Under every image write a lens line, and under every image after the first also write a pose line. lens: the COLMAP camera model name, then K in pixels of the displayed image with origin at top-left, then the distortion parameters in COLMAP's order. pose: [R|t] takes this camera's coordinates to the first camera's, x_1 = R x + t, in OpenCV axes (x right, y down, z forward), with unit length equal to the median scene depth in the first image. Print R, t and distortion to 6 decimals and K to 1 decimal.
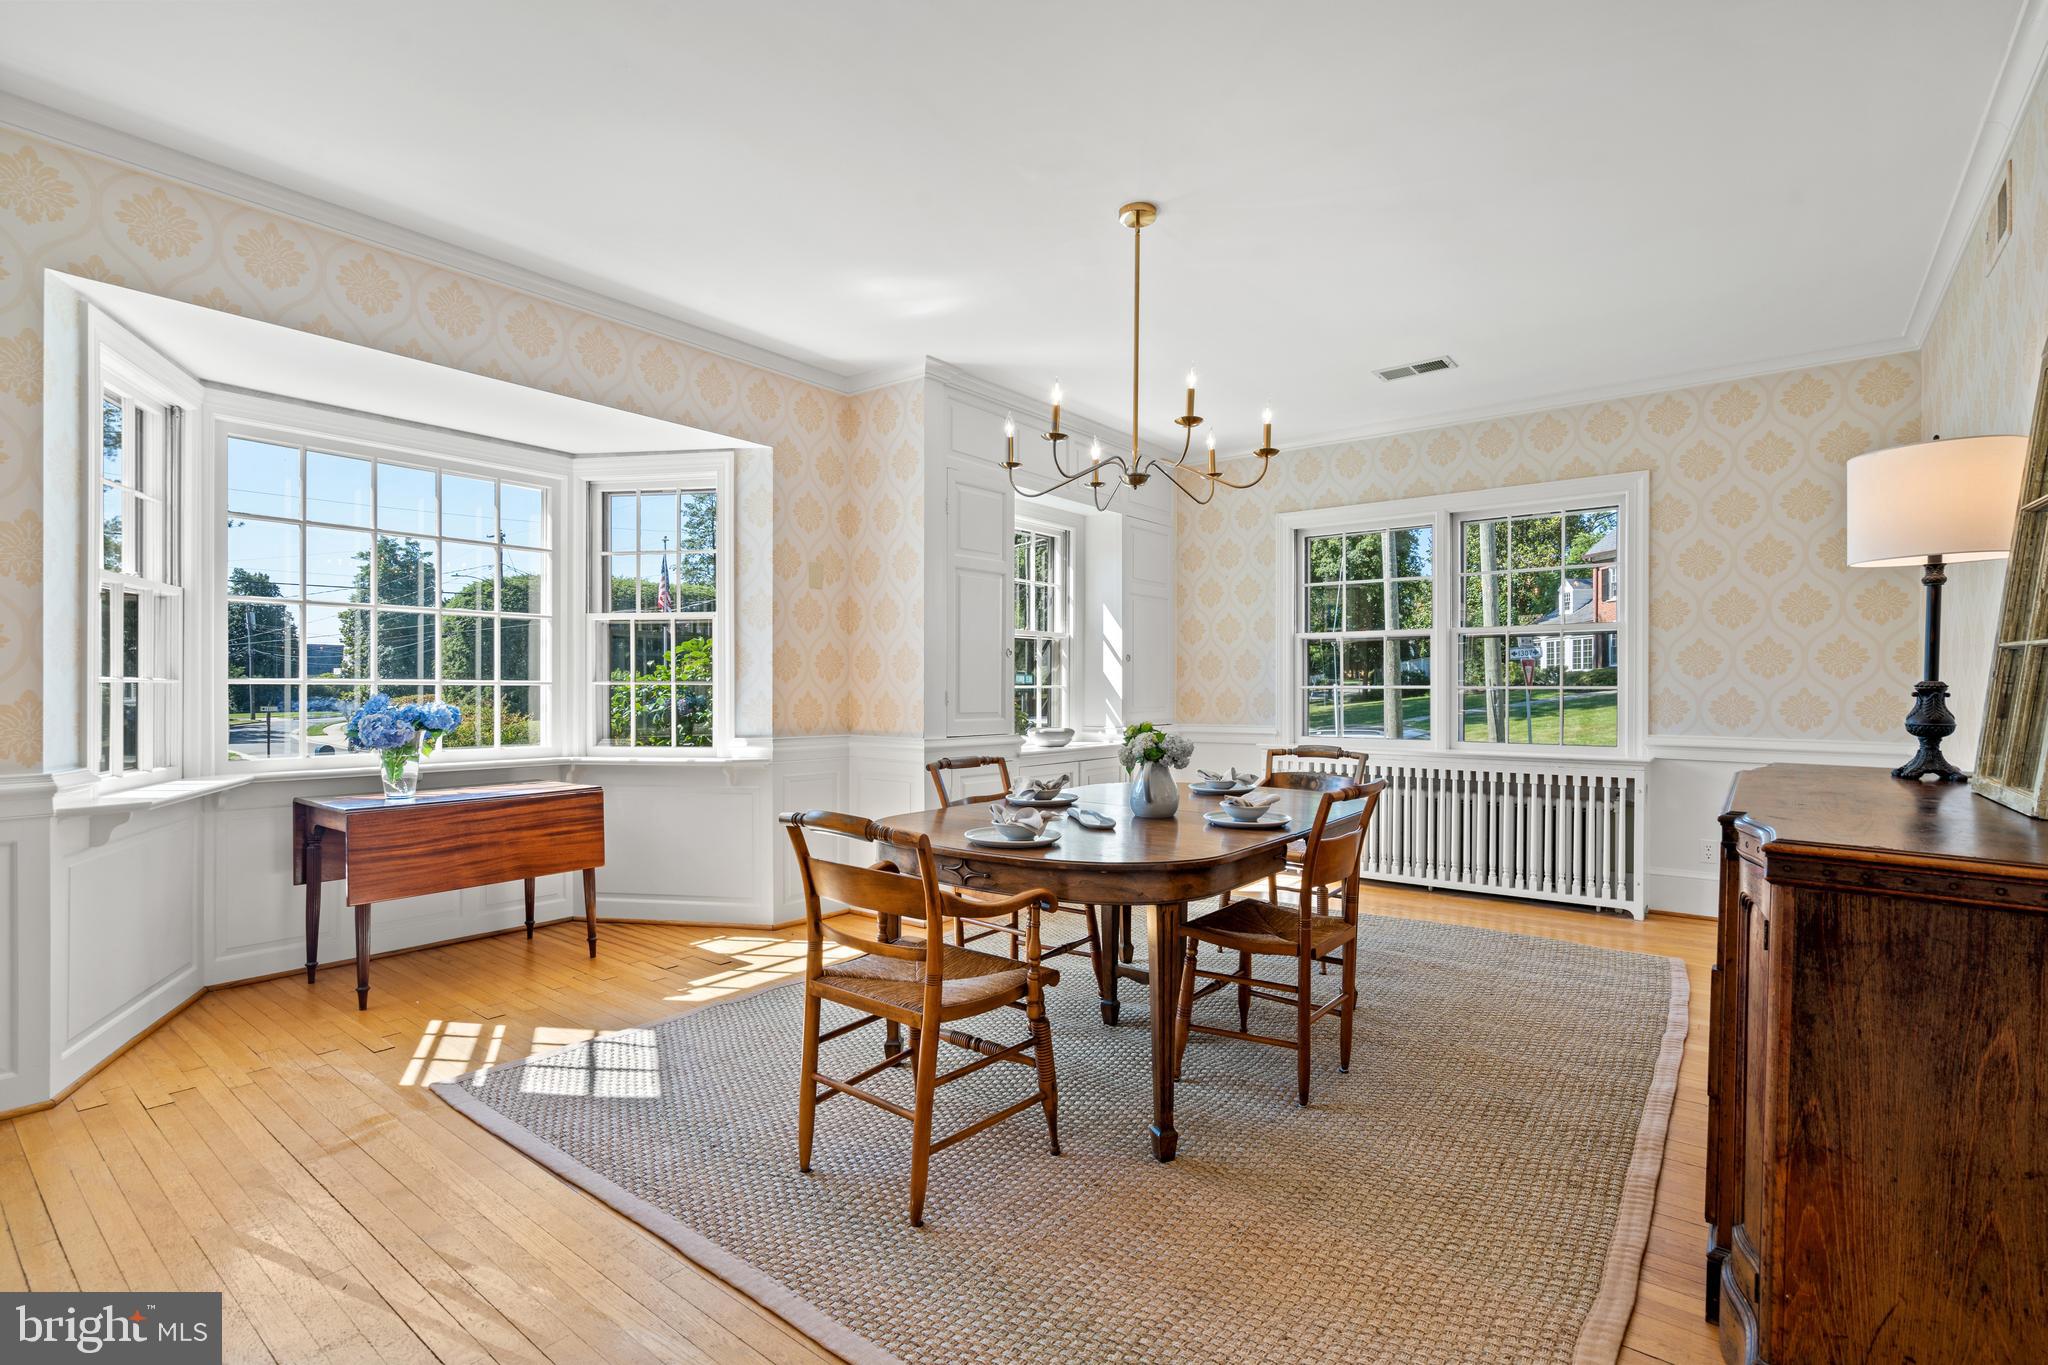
lens RADIAL K [[932.0, 0, 1018.5], [0, 932.0, 690.1], [0, 0, 1]] dist [-0.007432, 0.002079]
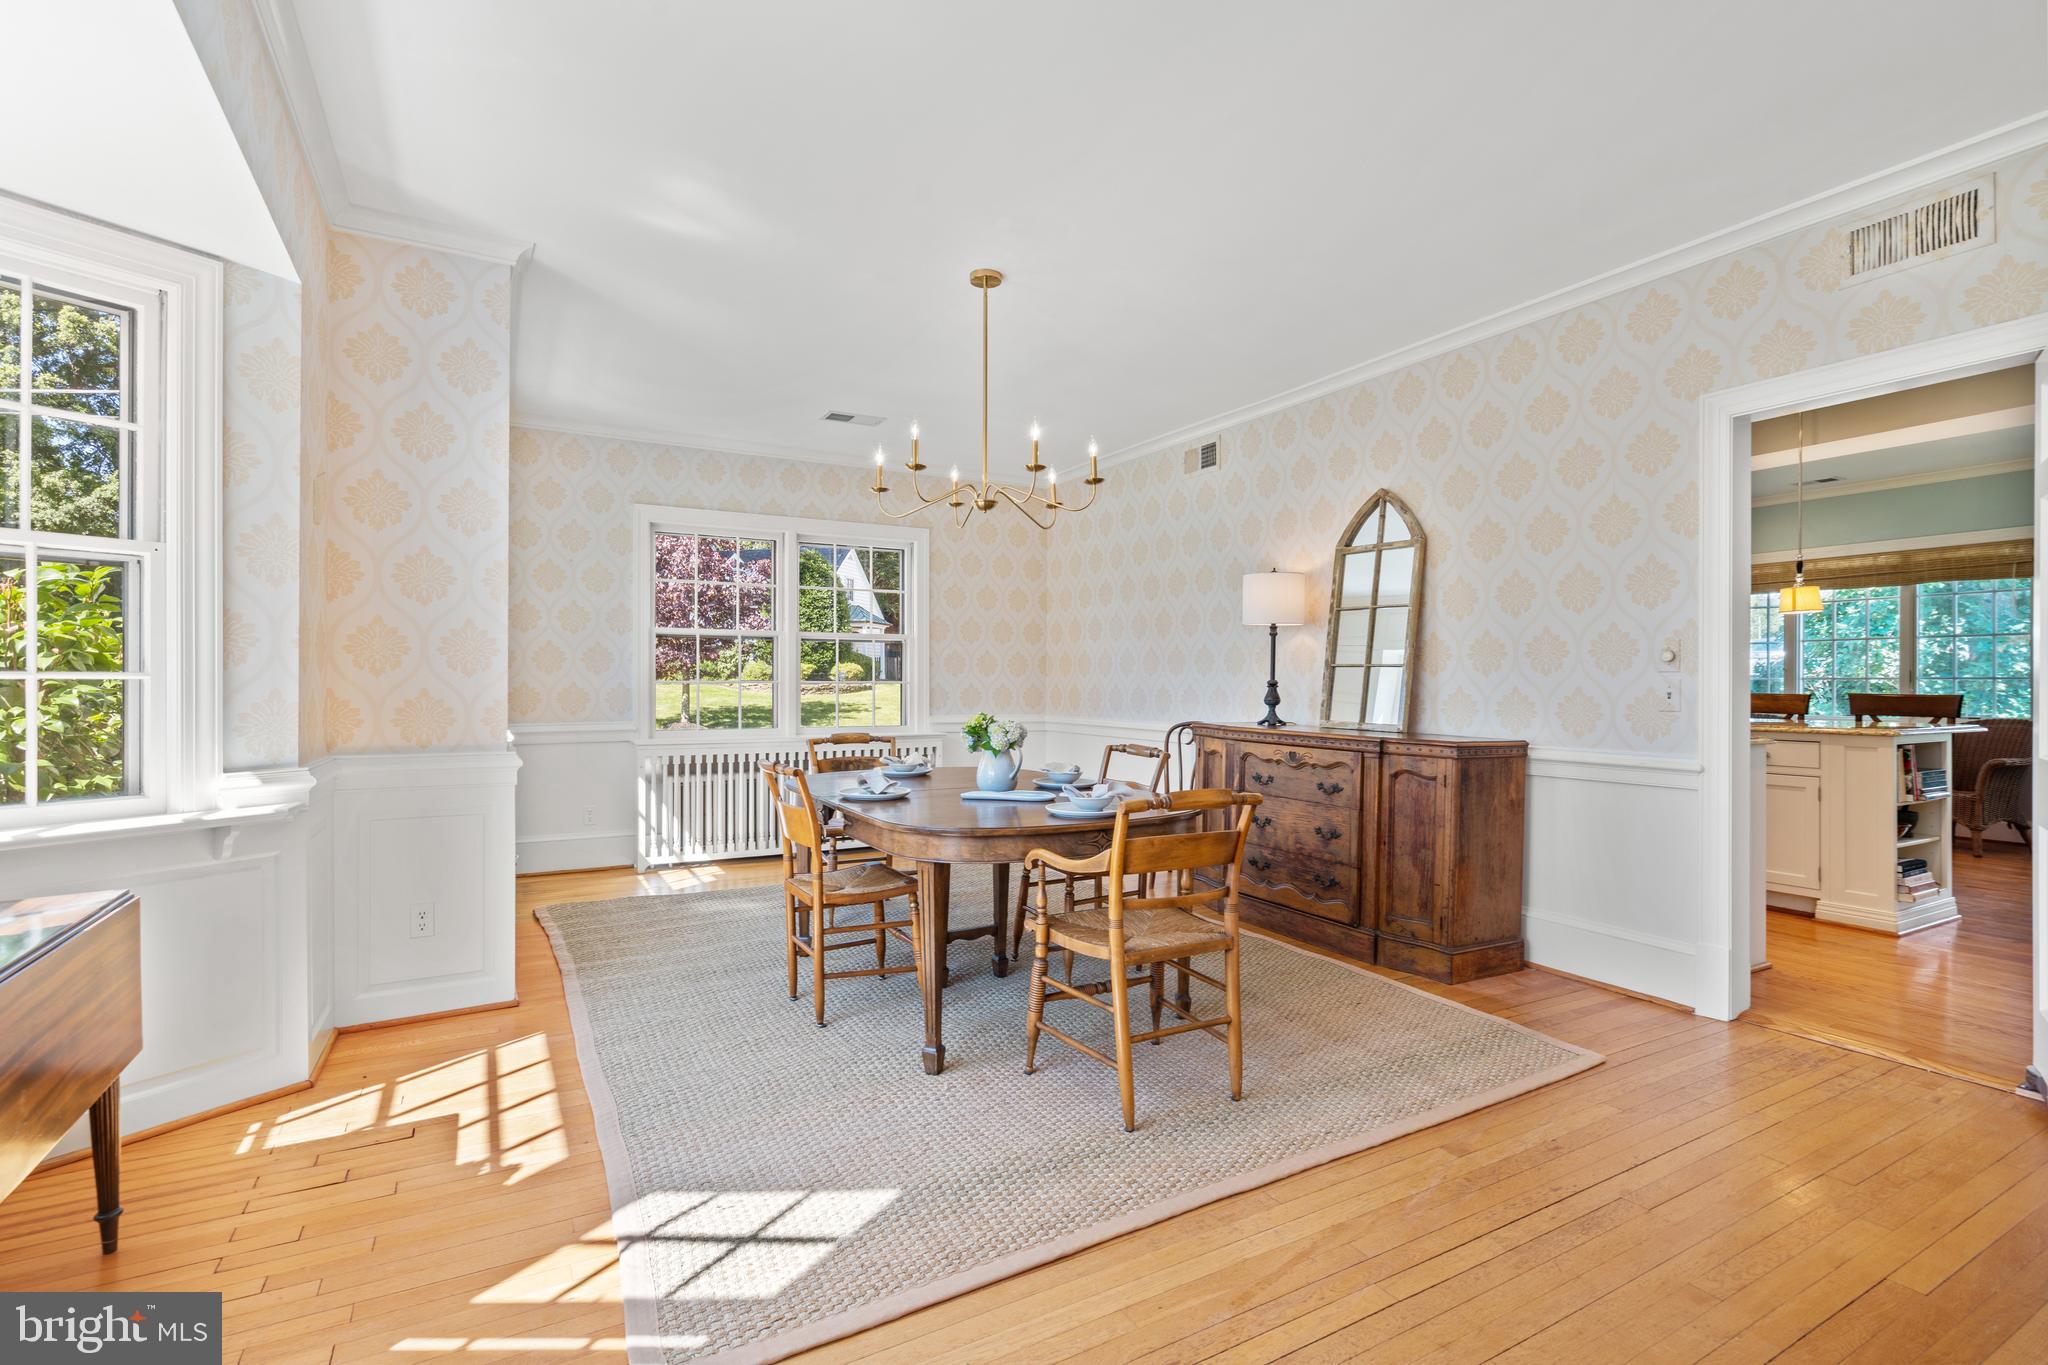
lens RADIAL K [[932.0, 0, 1014.5], [0, 932.0, 685.6], [0, 0, 1]] dist [-0.007432, 0.002079]
pose [[0.393339, -0.004717, 0.919381, -0.684072], [0.001660, 0.999989, 0.004420, -0.003585], [-0.919392, -0.000213, 0.393342, 0.371618]]
